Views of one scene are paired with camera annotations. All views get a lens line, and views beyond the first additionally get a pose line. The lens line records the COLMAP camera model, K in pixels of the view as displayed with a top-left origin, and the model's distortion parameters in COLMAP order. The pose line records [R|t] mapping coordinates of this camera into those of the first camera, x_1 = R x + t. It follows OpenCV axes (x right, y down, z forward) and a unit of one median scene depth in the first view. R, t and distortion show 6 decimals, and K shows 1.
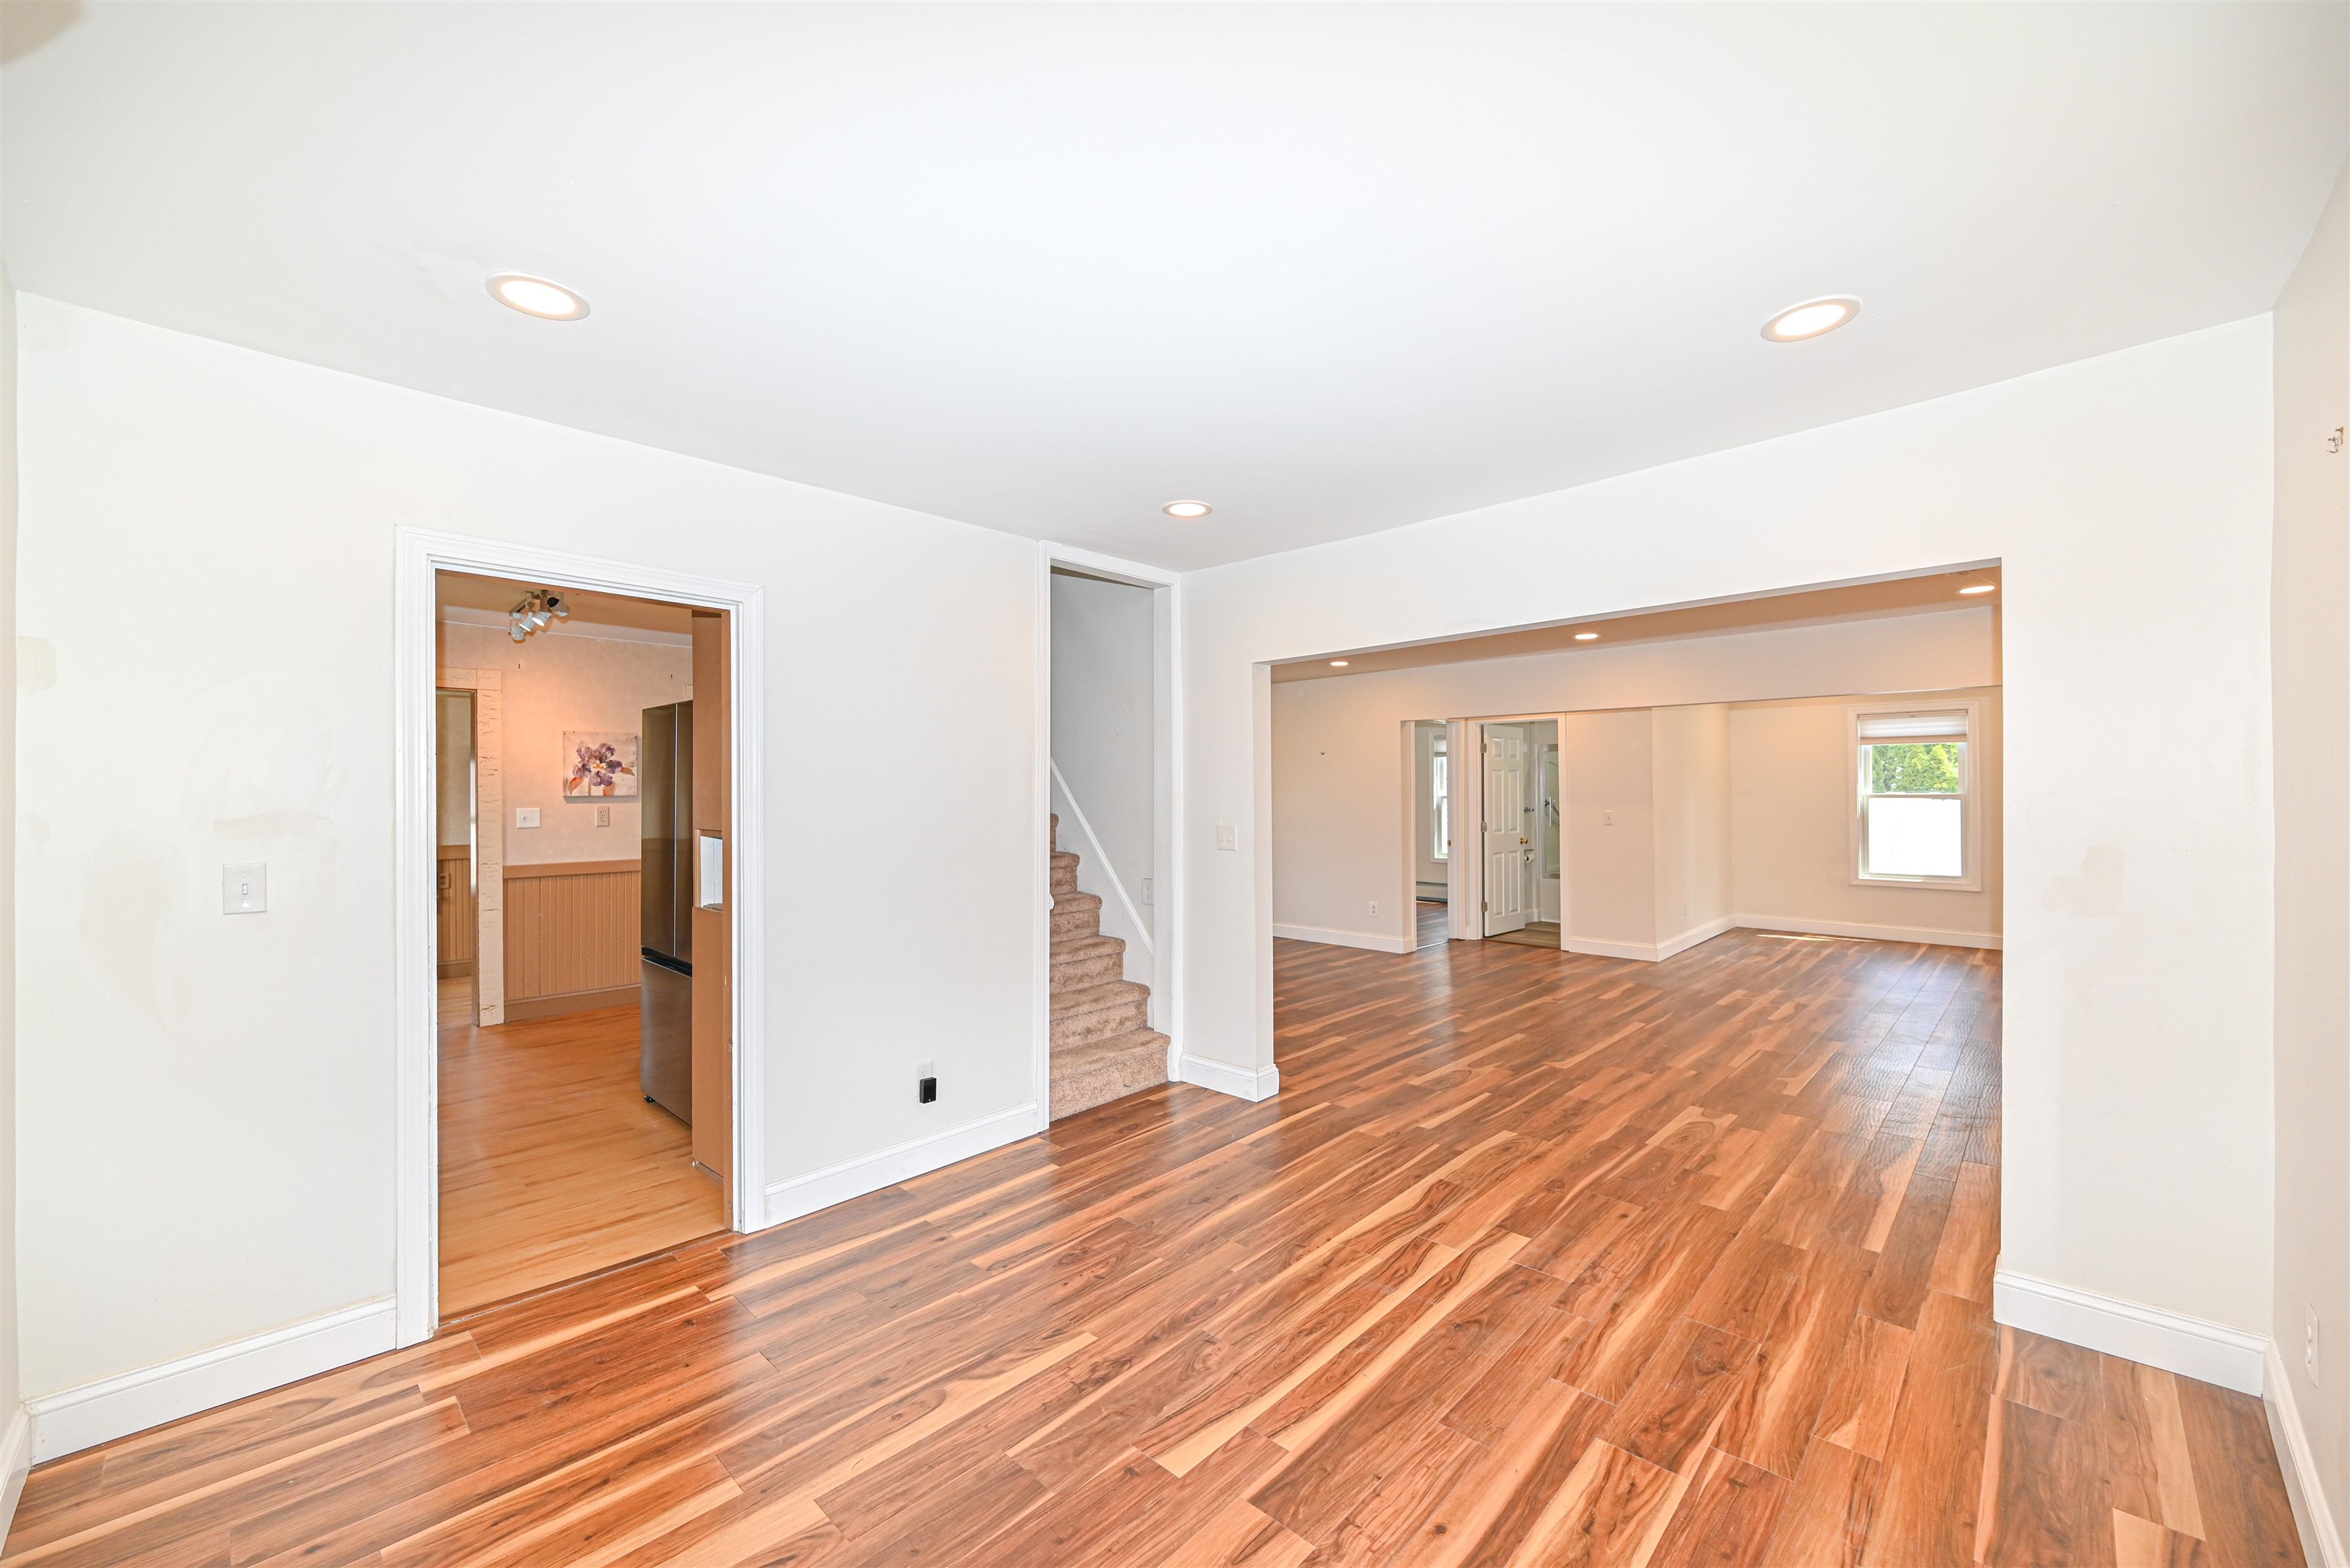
lens RADIAL K [[919.8, 0, 1171.7], [0, 919.8, 784.9], [0, 0, 1]] dist [-0.002321, -0.000110]
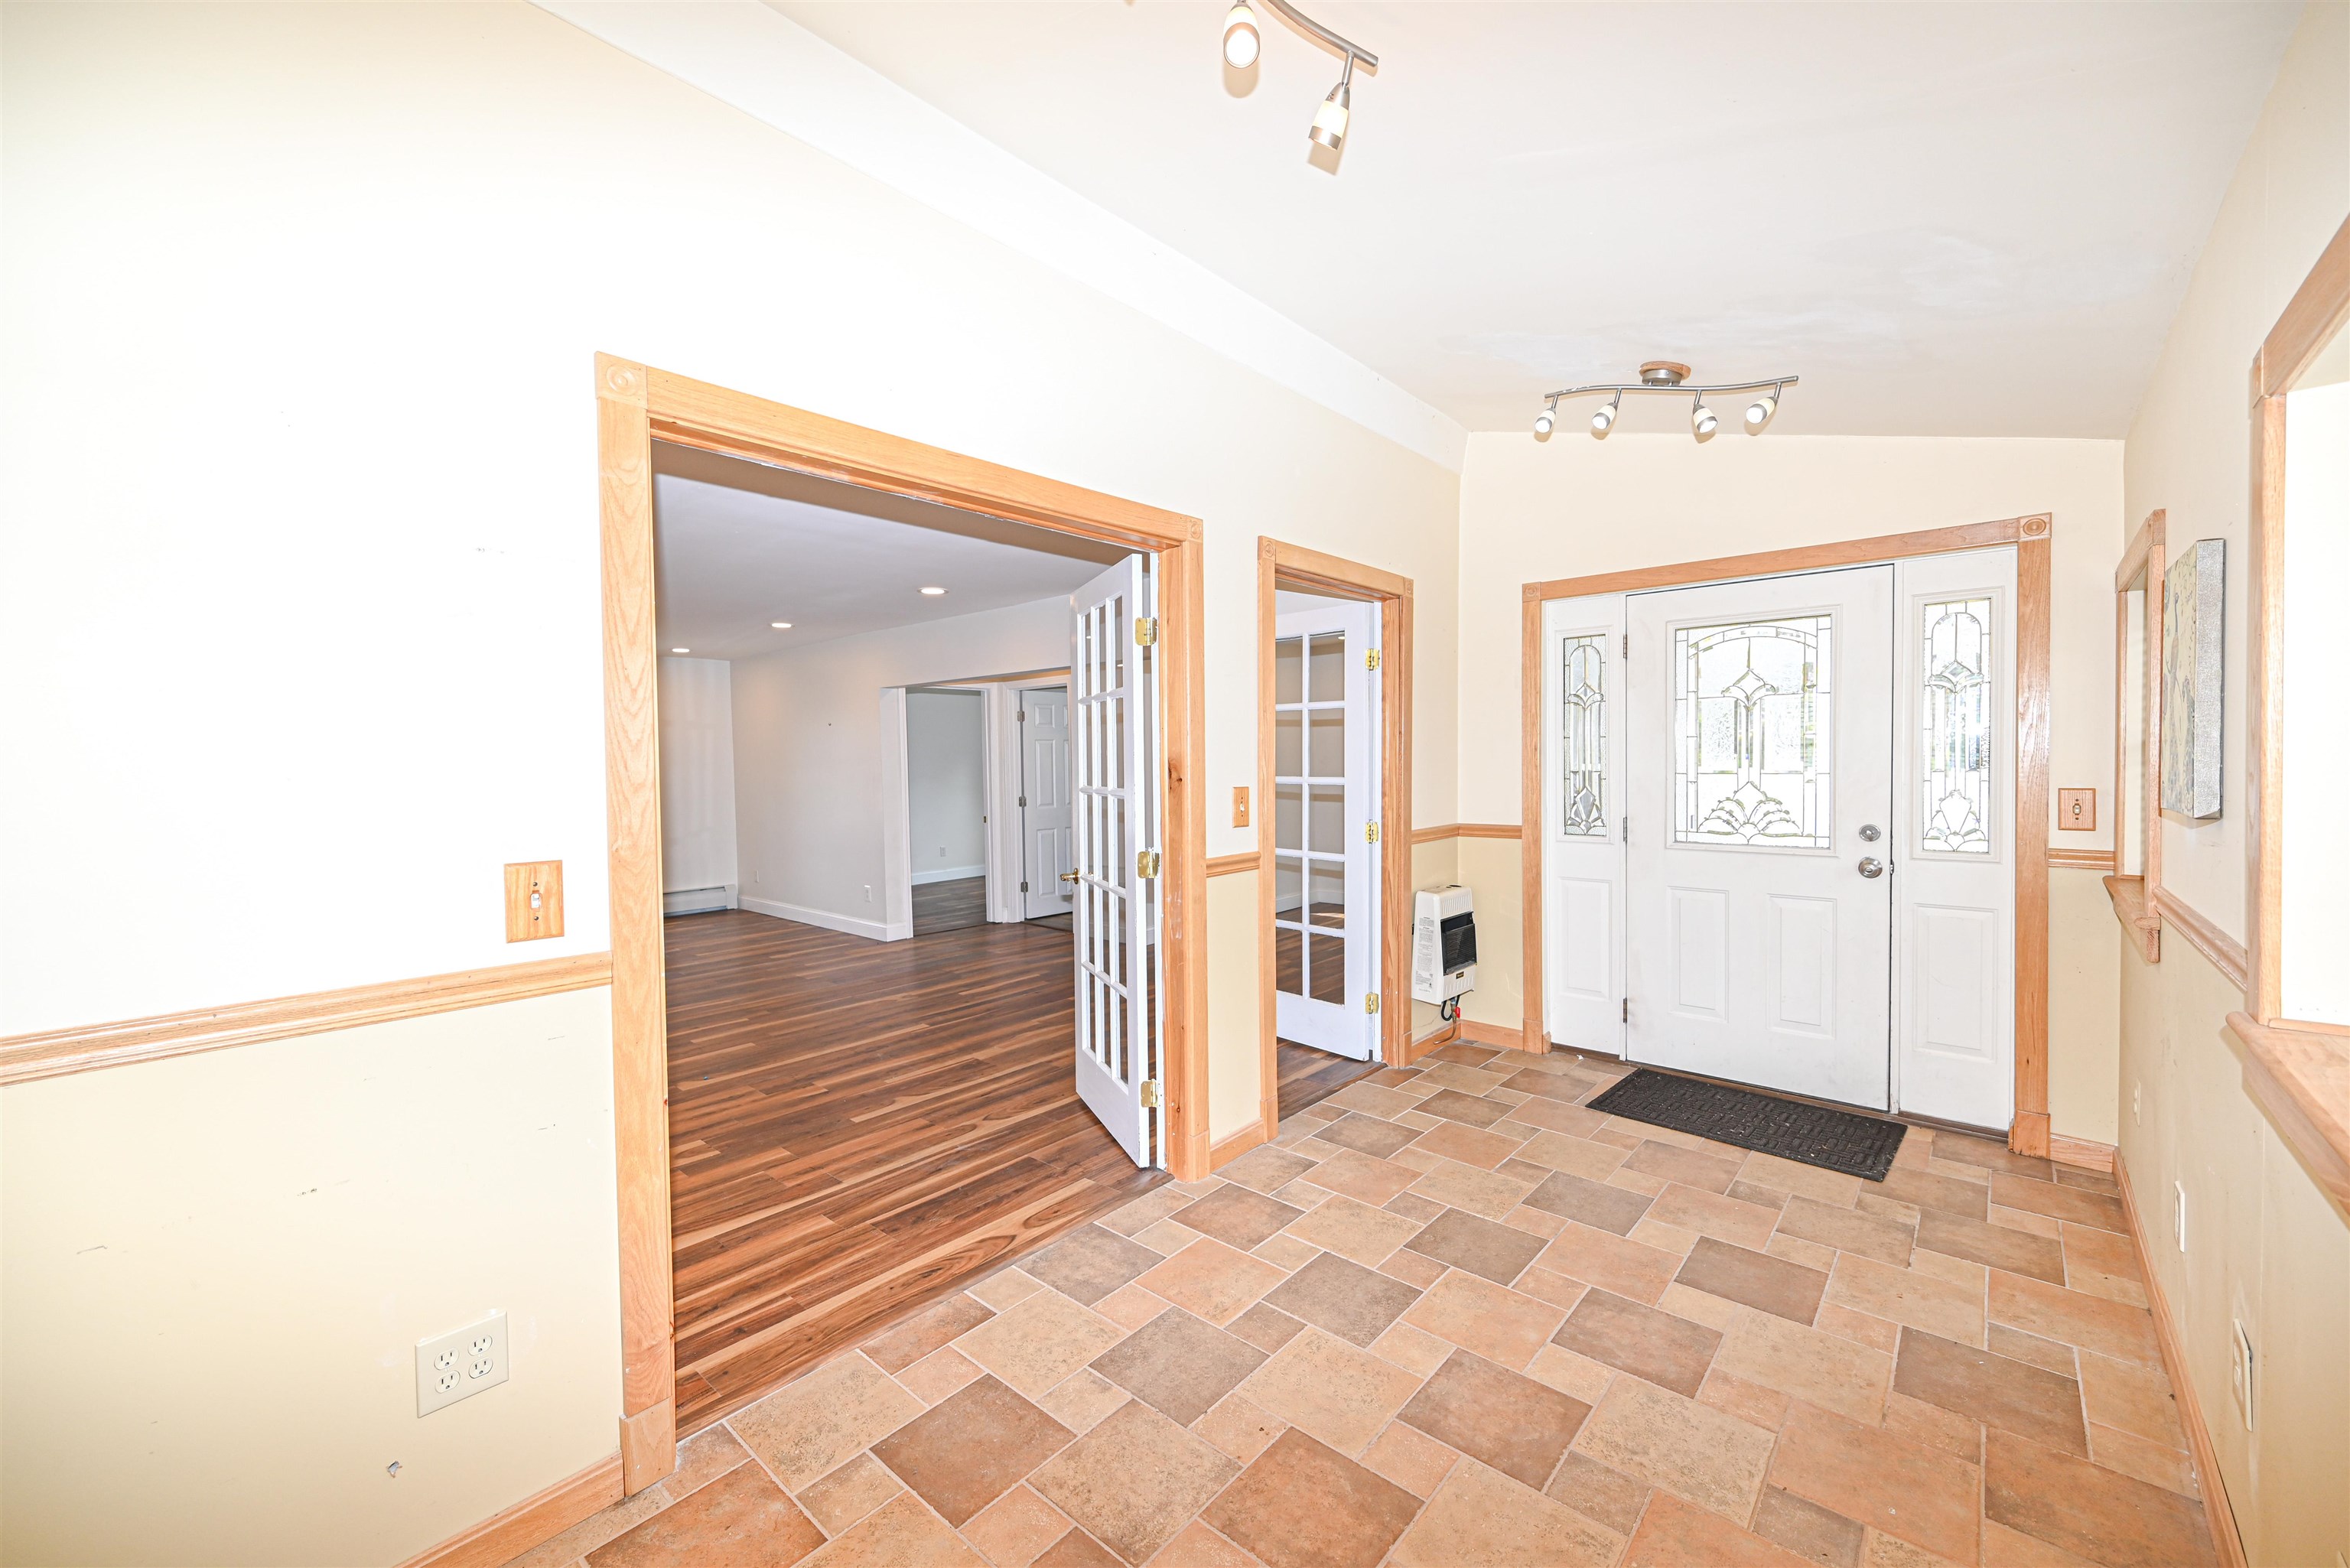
lens RADIAL K [[923.0, 0, 1162.6], [0, 923.0, 785.1], [0, 0, 1]] dist [-0.000574, 0.000046]
pose [[0.999253, -0.013861, 0.036087, 0.521314], [0.012631, 0.999339, 0.034082, -0.000957], [-0.036536, -0.033601, 0.998767, 0.077925]]
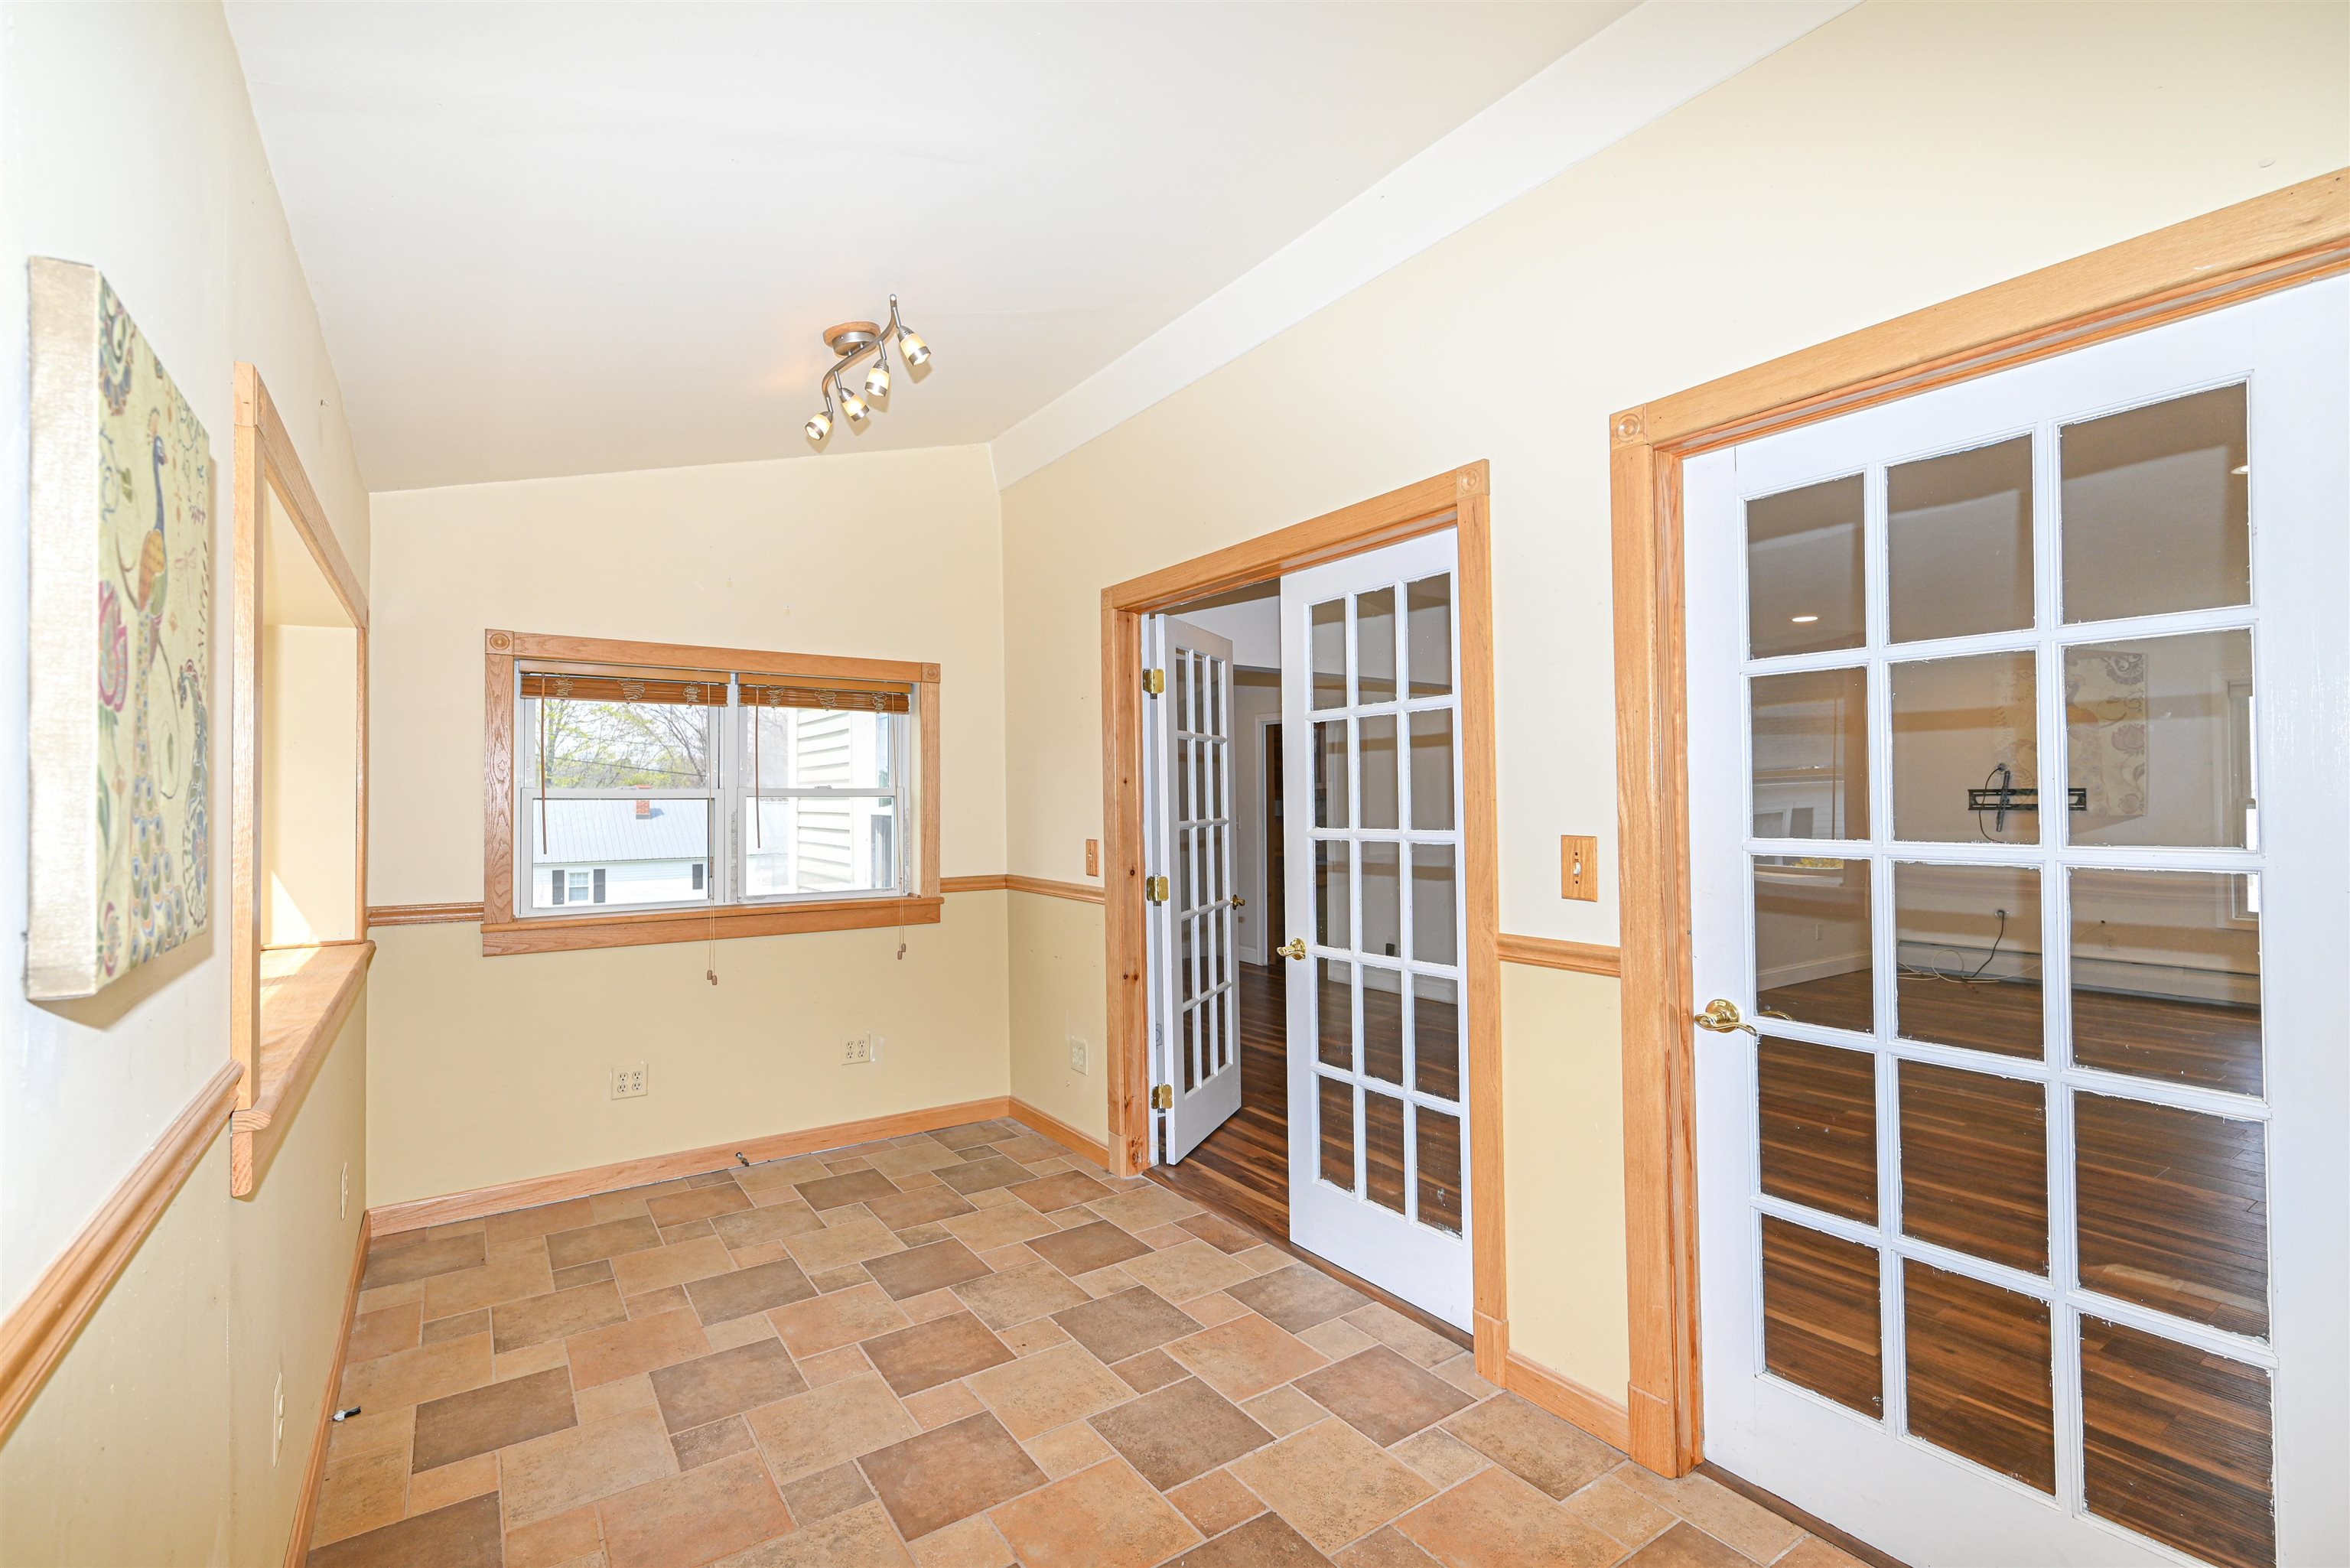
lens RADIAL K [[1053.1, 0, 1175.0], [0, 1053.1, 784.0], [0, 0, 1]] dist [0.012215, 0.000095]
pose [[-0.199661, -0.007429, -0.979837, 0.898000], [0.017726, 0.999780, -0.011193, 0.001202], [0.979705, -0.019604, -0.199486, 0.451822]]
